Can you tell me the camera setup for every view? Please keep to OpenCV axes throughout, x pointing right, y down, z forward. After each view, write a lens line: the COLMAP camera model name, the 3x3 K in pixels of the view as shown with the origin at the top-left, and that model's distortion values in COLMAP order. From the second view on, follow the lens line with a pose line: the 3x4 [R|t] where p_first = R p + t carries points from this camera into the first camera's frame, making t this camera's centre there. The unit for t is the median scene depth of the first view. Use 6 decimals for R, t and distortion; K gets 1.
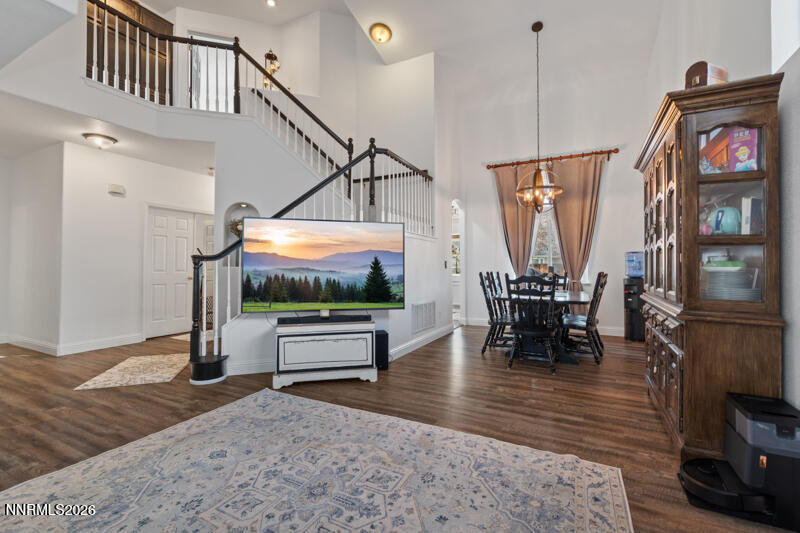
lens RADIAL K [[349.5, 0, 402.6], [0, 349.5, 257.9], [0, 0, 1]] dist [0.001853, -0.000648]
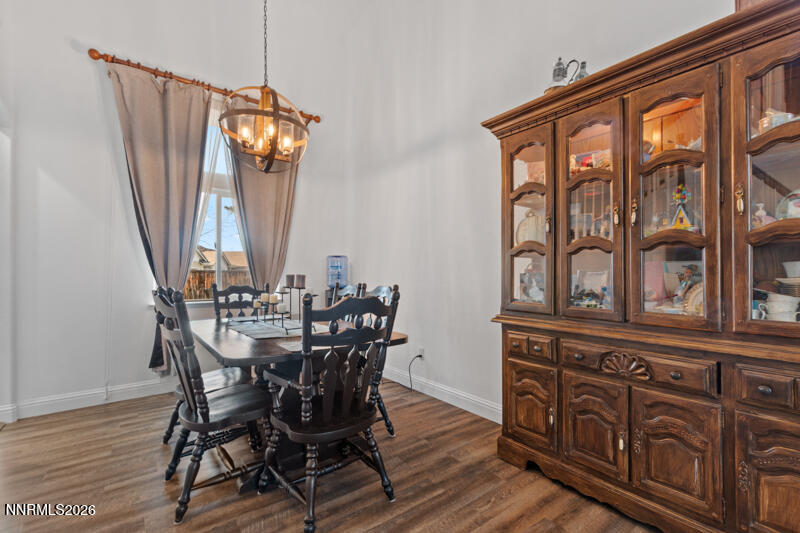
lens RADIAL K [[360.2, 0, 398.8], [0, 360.2, 272.3], [0, 0, 1]] dist [0.002062, -0.000114]
pose [[0.426116, 0.002481, 0.904665, -0.015172], [-0.019432, 0.999791, 0.006411, 0.023736], [-0.904460, -0.020312, 0.426075, 1.089095]]
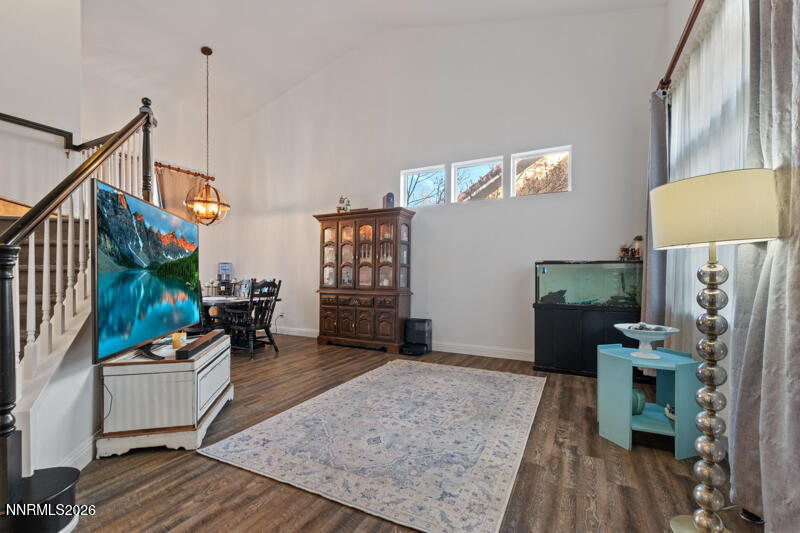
lens RADIAL K [[360.2, 0, 398.8], [0, 360.2, 272.3], [0, 0, 1]] dist [0.002062, -0.000114]
pose [[-0.007119, 0.006901, 0.999951, -1.367506], [-0.026990, 0.999611, -0.007091, 0.019434], [-0.999610, -0.027039, -0.006930, 0.761000]]
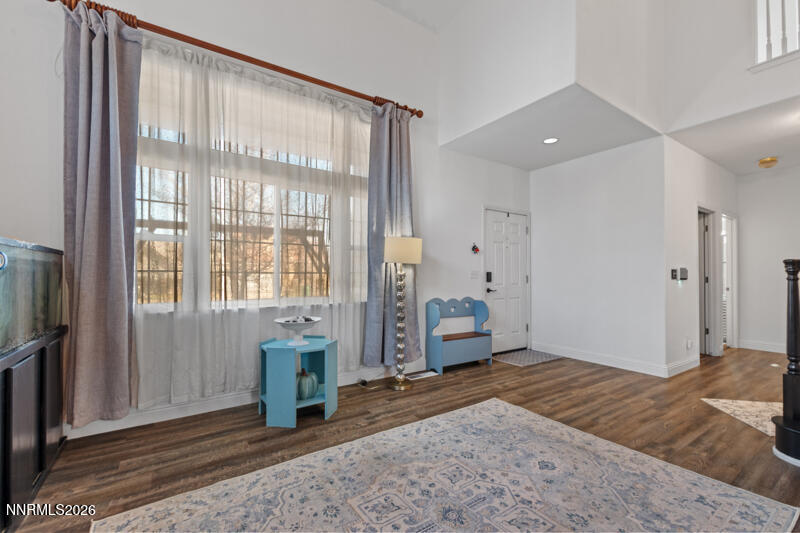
lens RADIAL K [[345.6, 0, 398.9], [0, 345.6, 274.1], [0, 0, 1]] dist [-0.000176, -0.000526]
pose [[-0.466935, -0.002362, -0.884288, 0.434914], [0.019331, 0.999730, -0.012877, 0.018053], [0.884080, -0.023107, -0.466764, 0.887023]]
